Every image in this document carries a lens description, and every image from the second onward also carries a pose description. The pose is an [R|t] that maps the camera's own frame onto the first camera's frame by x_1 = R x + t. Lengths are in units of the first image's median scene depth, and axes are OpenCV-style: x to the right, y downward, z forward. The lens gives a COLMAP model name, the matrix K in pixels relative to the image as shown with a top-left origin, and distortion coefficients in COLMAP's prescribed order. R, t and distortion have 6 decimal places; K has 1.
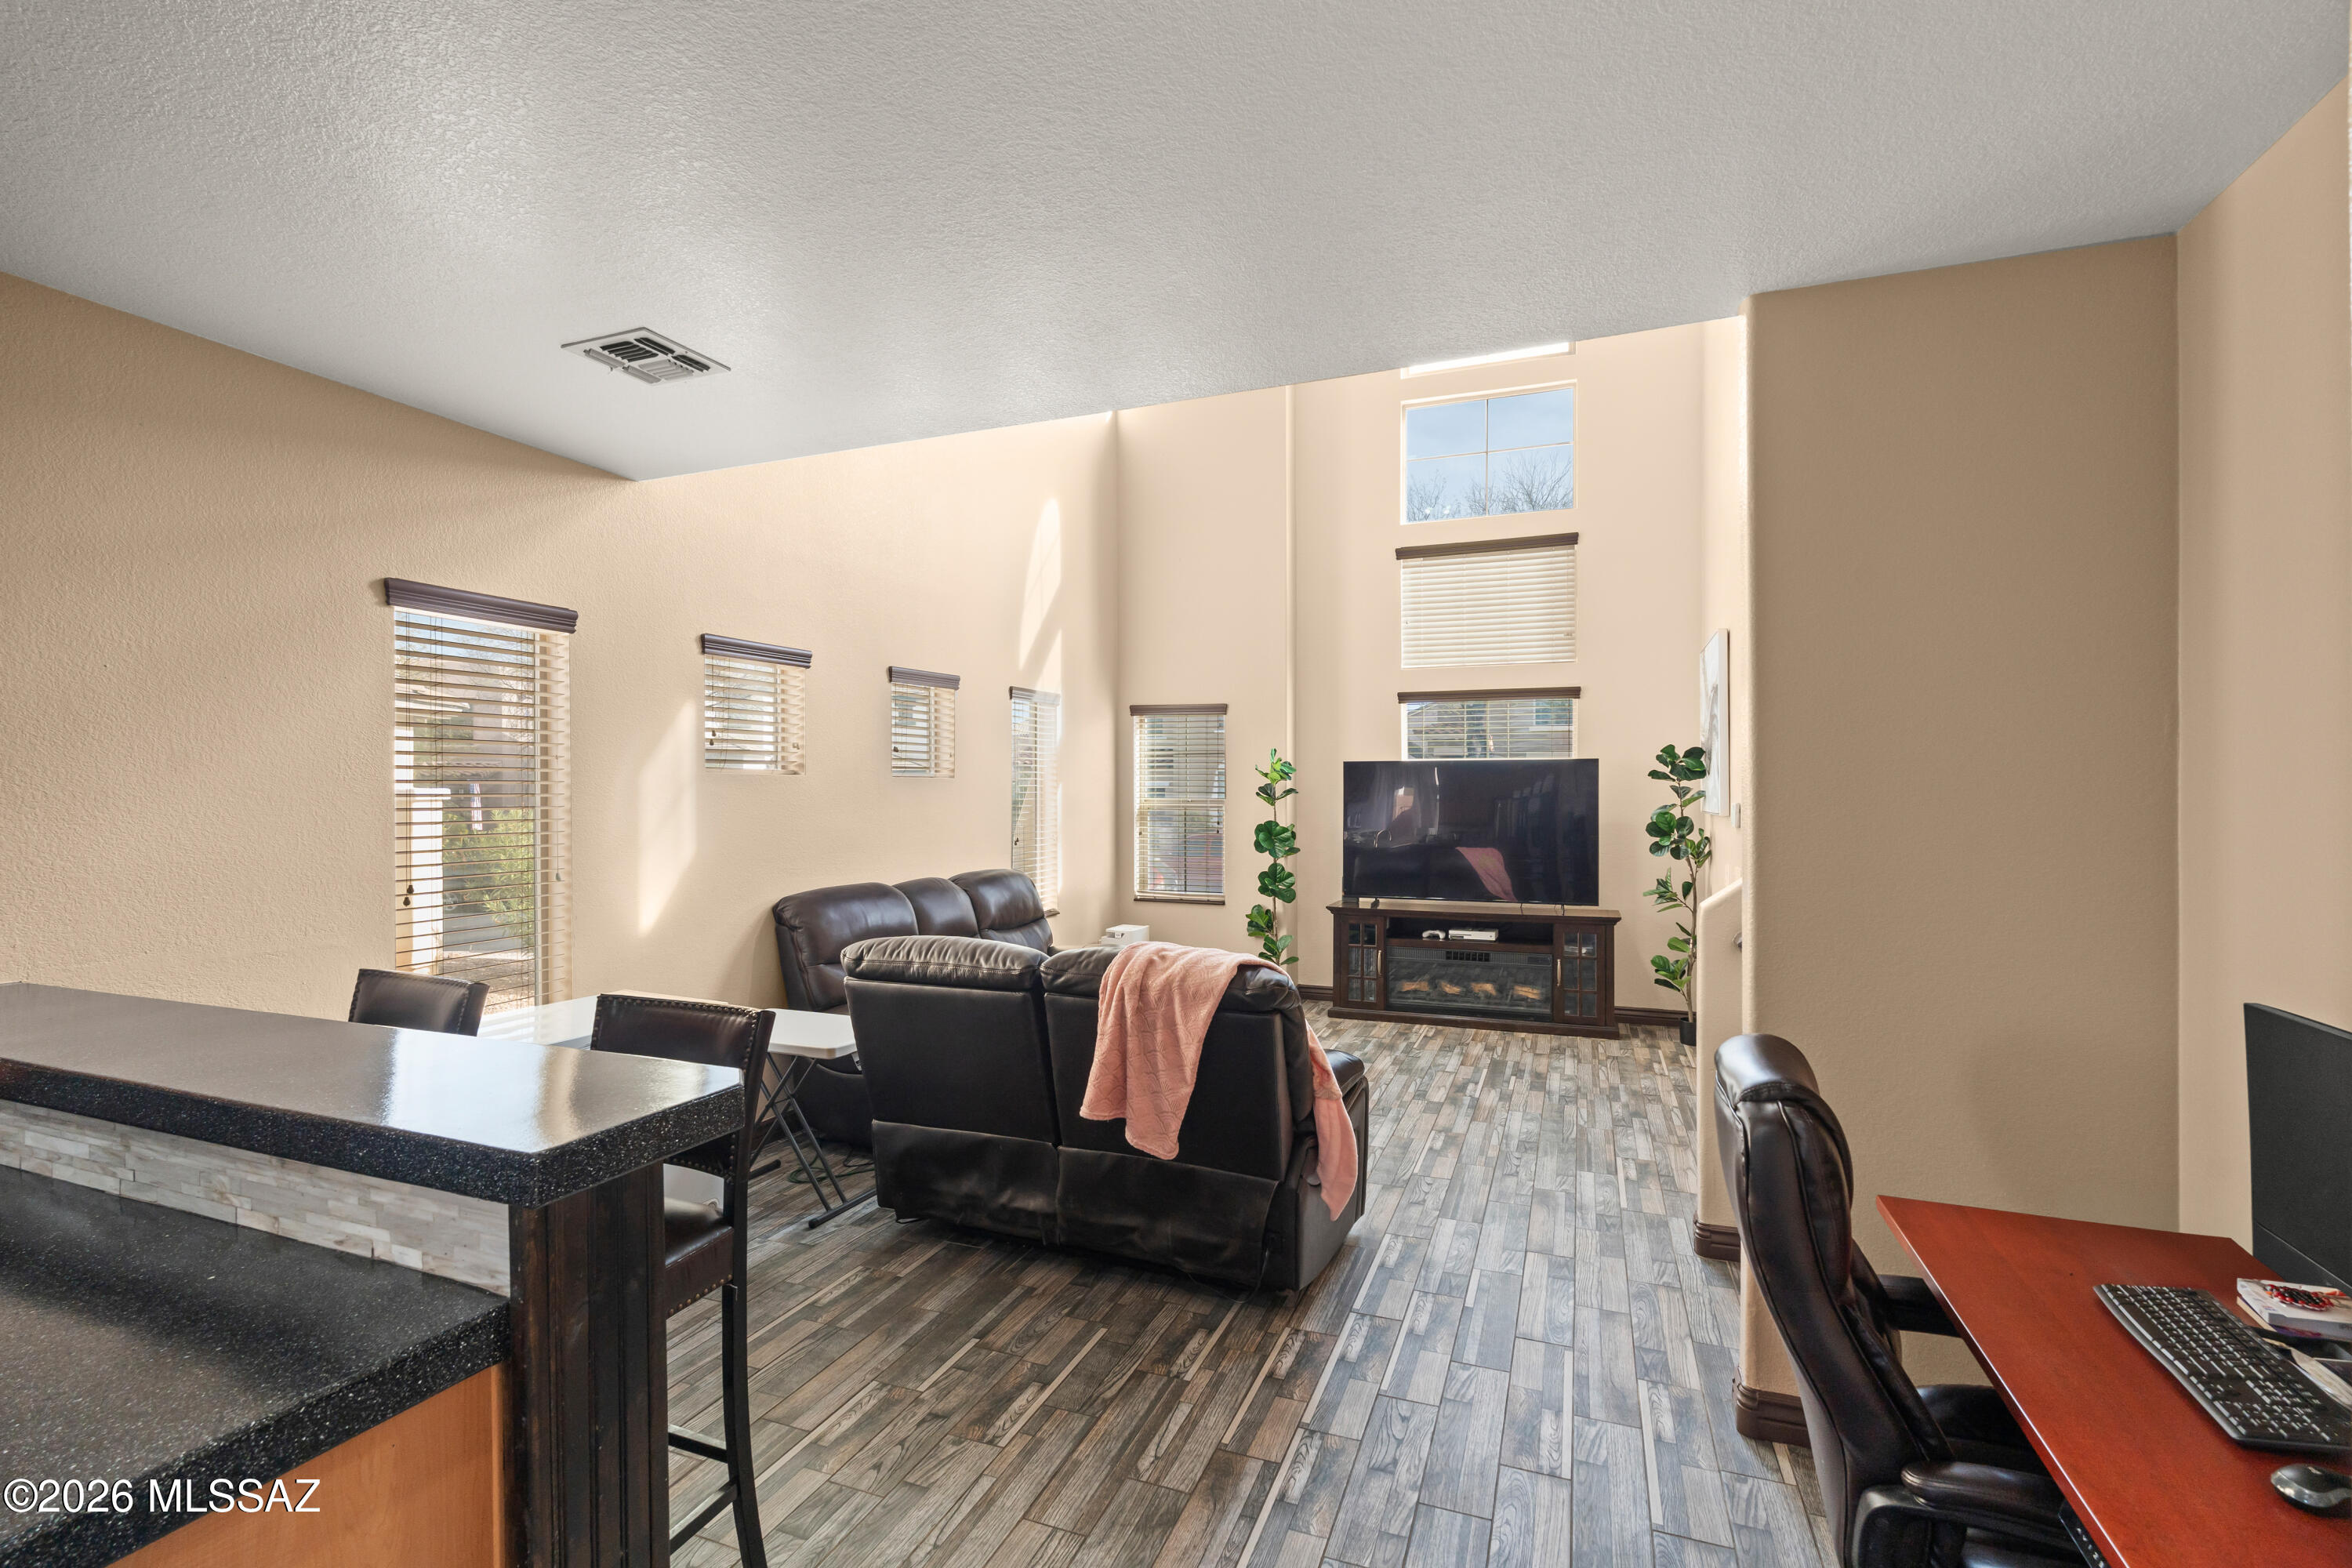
lens RADIAL K [[1028.4, 0, 1190.3], [0, 1028.4, 788.0], [0, 0, 1]] dist [-0.011752, 0.001257]
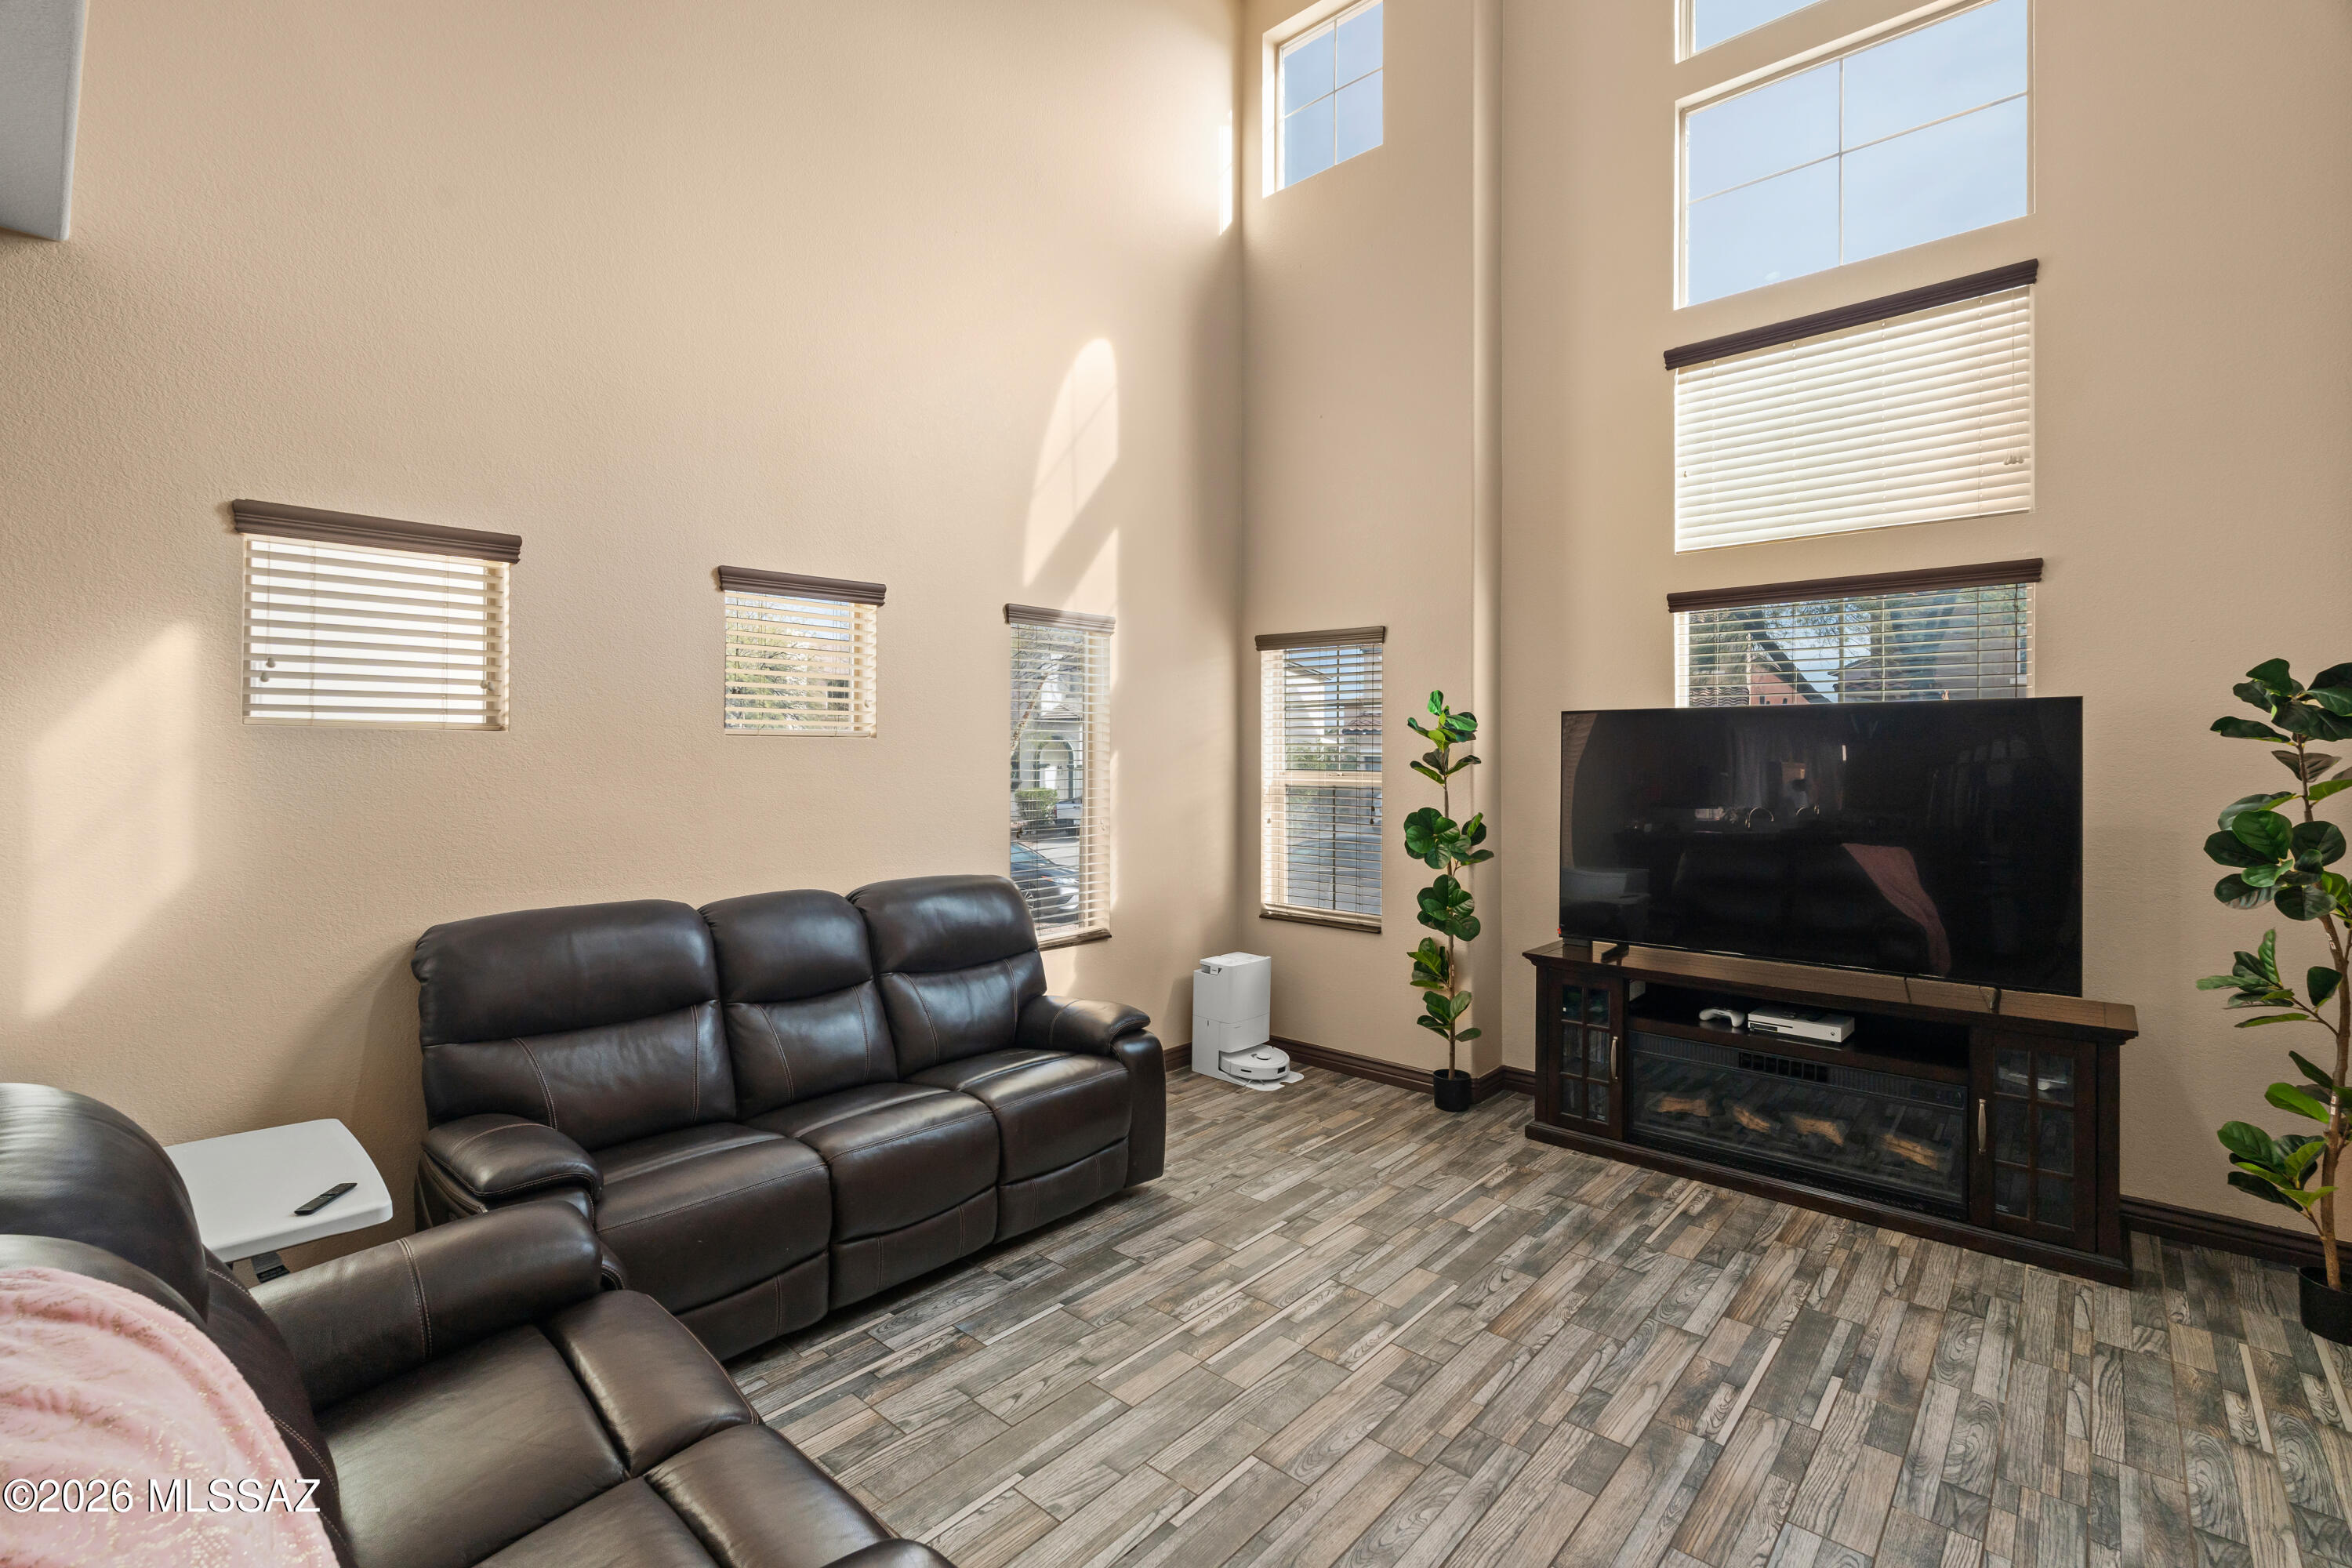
lens RADIAL K [[1028.4, 0, 1184.6], [0, 1028.4, 754.1], [0, 0, 1]] dist [-0.011752, 0.001257]
pose [[0.932937, 0.001668, -0.360036, 0.182794], [-0.002545, 0.999995, -0.001964, 0.000920], [0.360031, 0.002748, 0.932936, 0.413138]]
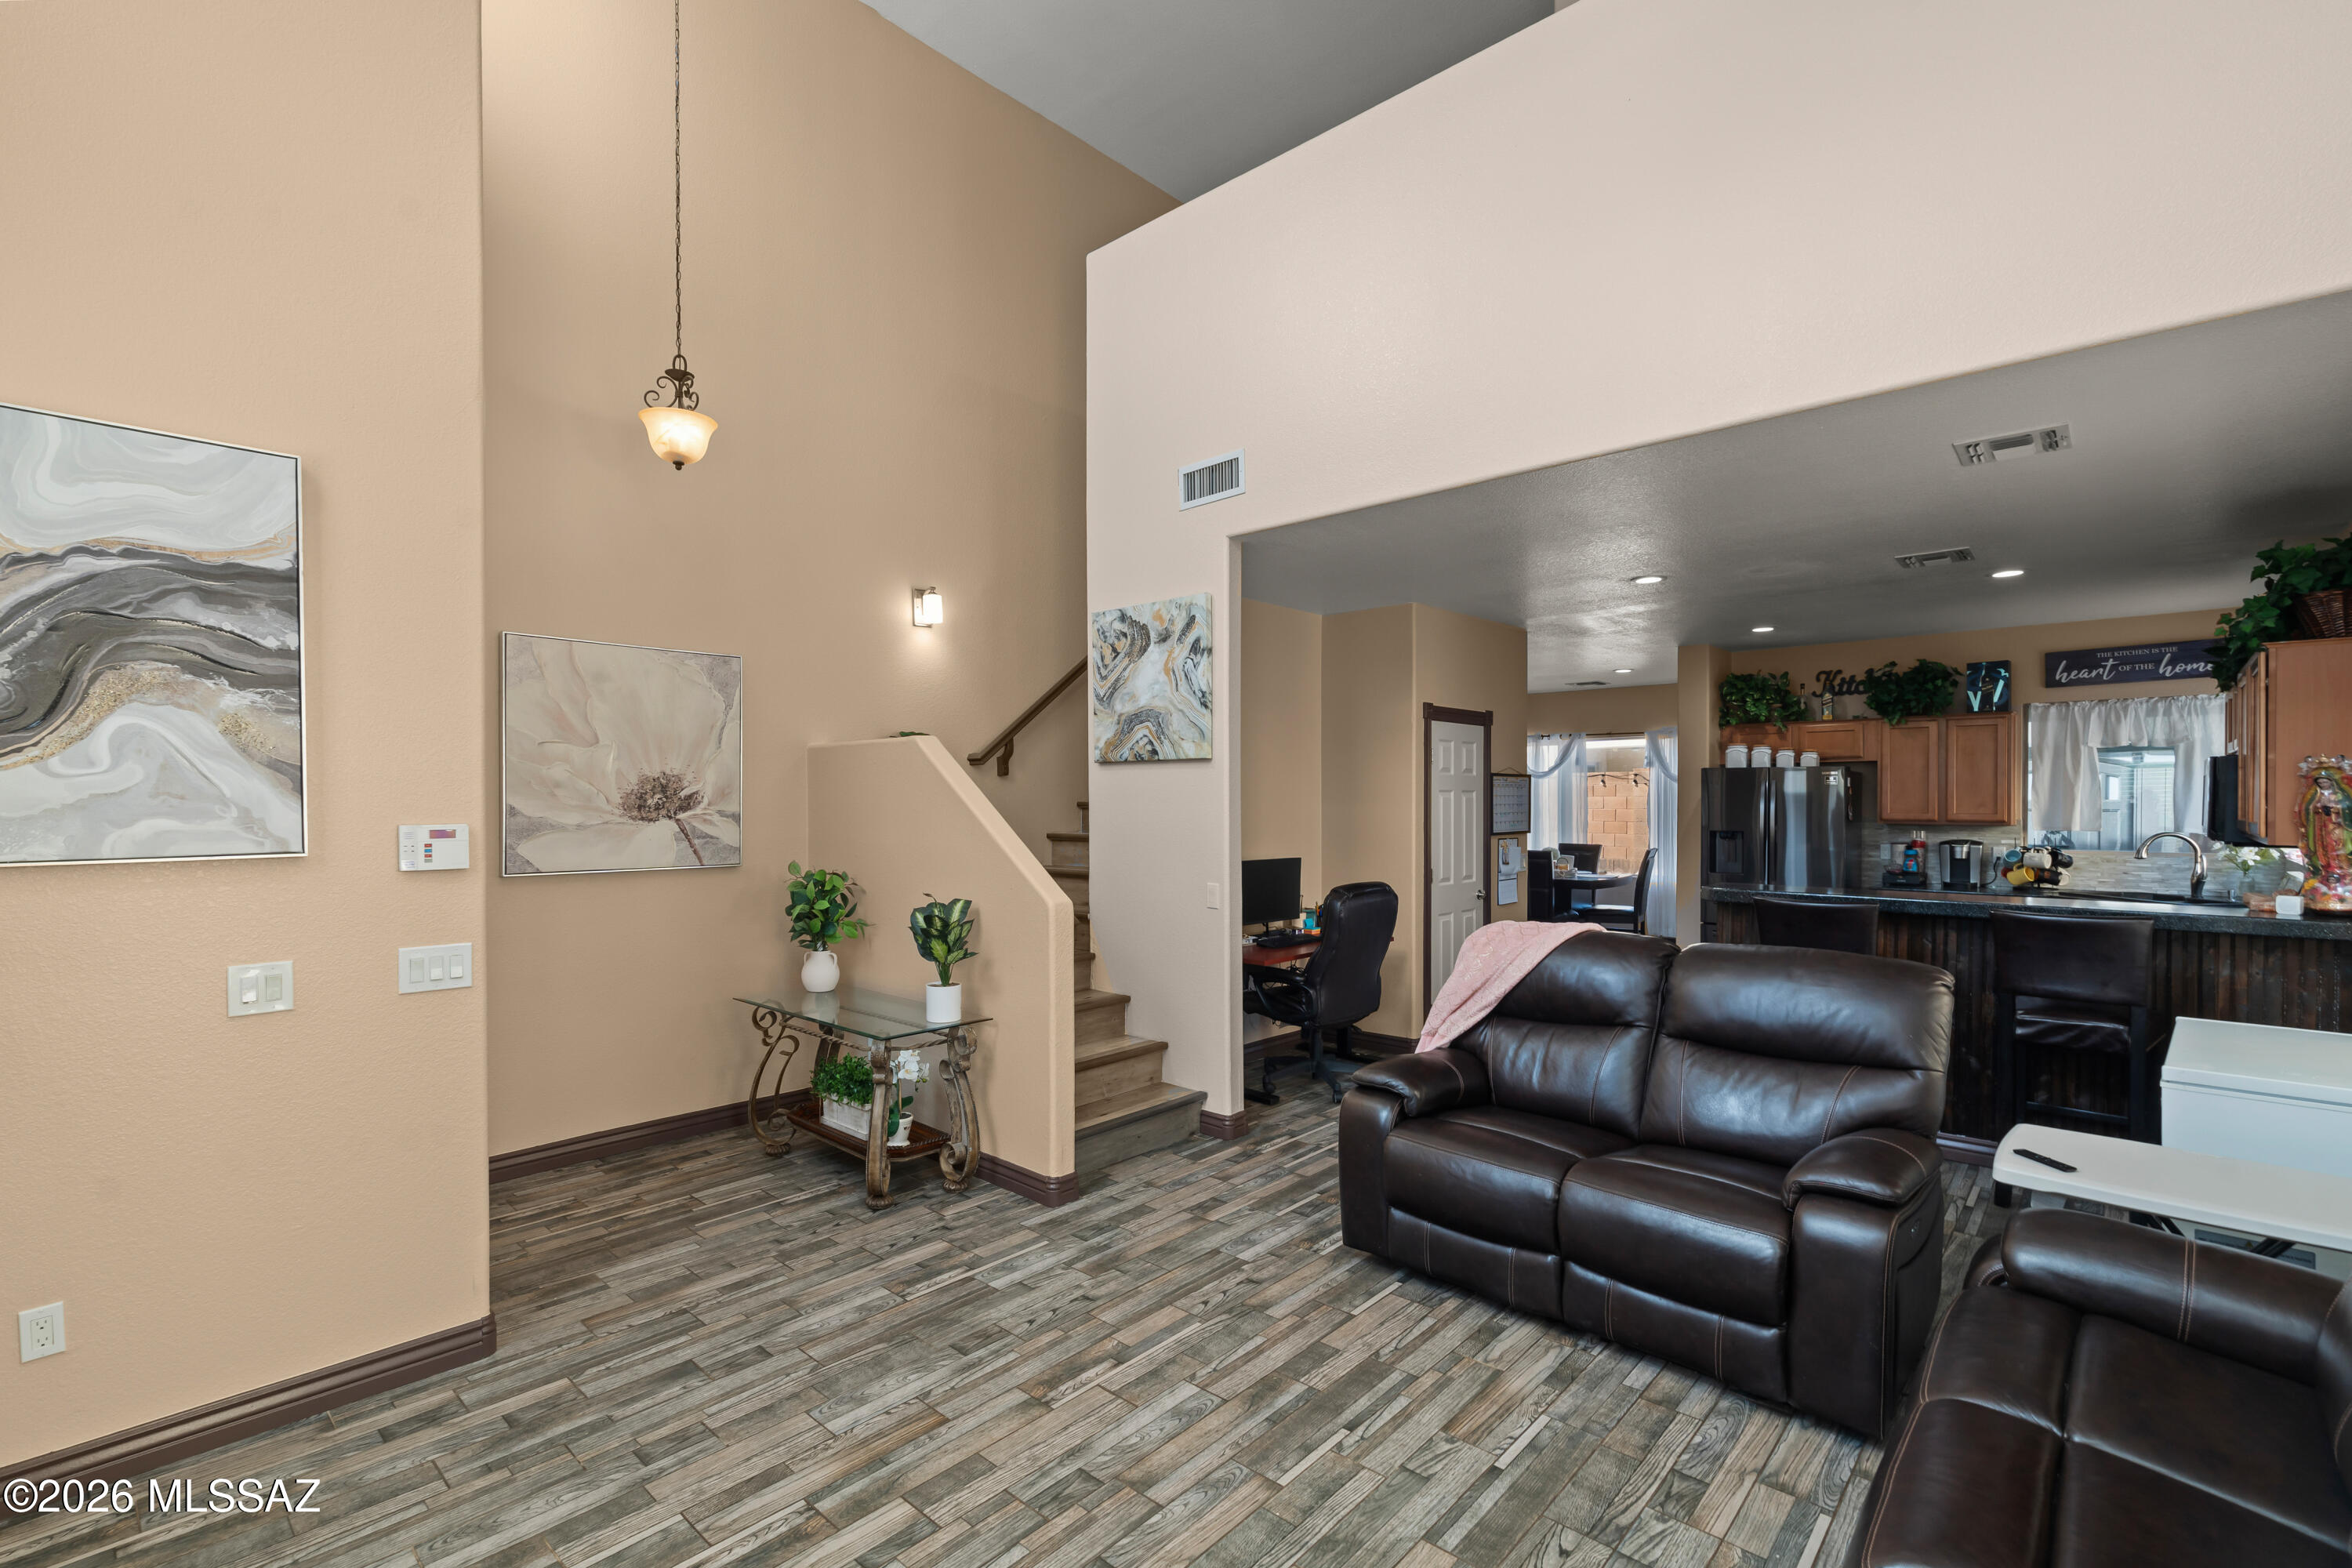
lens RADIAL K [[1028.4, 0, 1175.1], [0, 1028.4, 800.0], [0, 0, 1]] dist [-0.011752, 0.001257]
pose [[-0.925562, 0.006117, 0.378547, -0.028855], [0.004254, 0.999974, -0.005758, 0.003989], [-0.378573, -0.003719, -0.925564, 1.113968]]
